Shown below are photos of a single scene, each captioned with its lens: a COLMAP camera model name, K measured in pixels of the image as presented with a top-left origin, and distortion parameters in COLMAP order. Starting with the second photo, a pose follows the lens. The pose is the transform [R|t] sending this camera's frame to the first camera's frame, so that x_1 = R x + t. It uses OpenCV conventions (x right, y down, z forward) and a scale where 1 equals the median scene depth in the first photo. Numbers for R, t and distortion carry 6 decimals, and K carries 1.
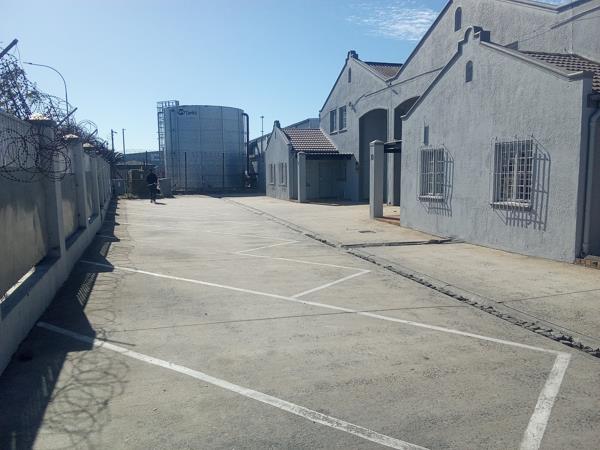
lens RADIAL K [[488.1, 0, 301.2], [0, 488.1, 226.2], [0, 0, 1]] dist [0.088823, -0.135805]
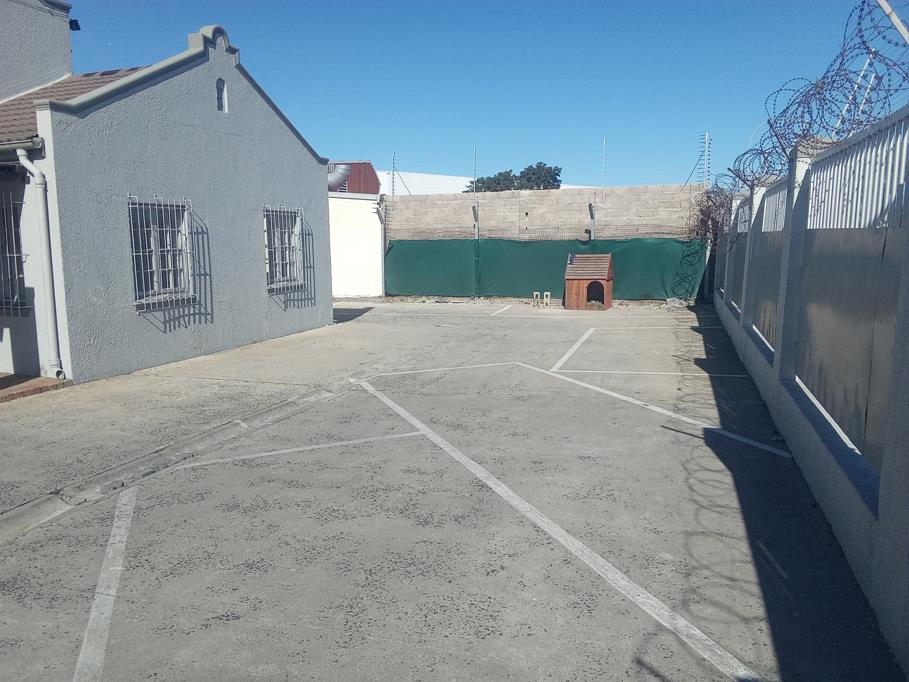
lens RADIAL K [[739.5, 0, 456.3], [0, 739.5, 342.8], [0, 0, 1]] dist [0.088823, -0.135805]
pose [[-0.841293, -0.073136, 0.535609, -0.487629], [0.071262, 0.967154, 0.243996, -0.226007], [-0.535861, 0.243441, -0.808449, 1.776944]]
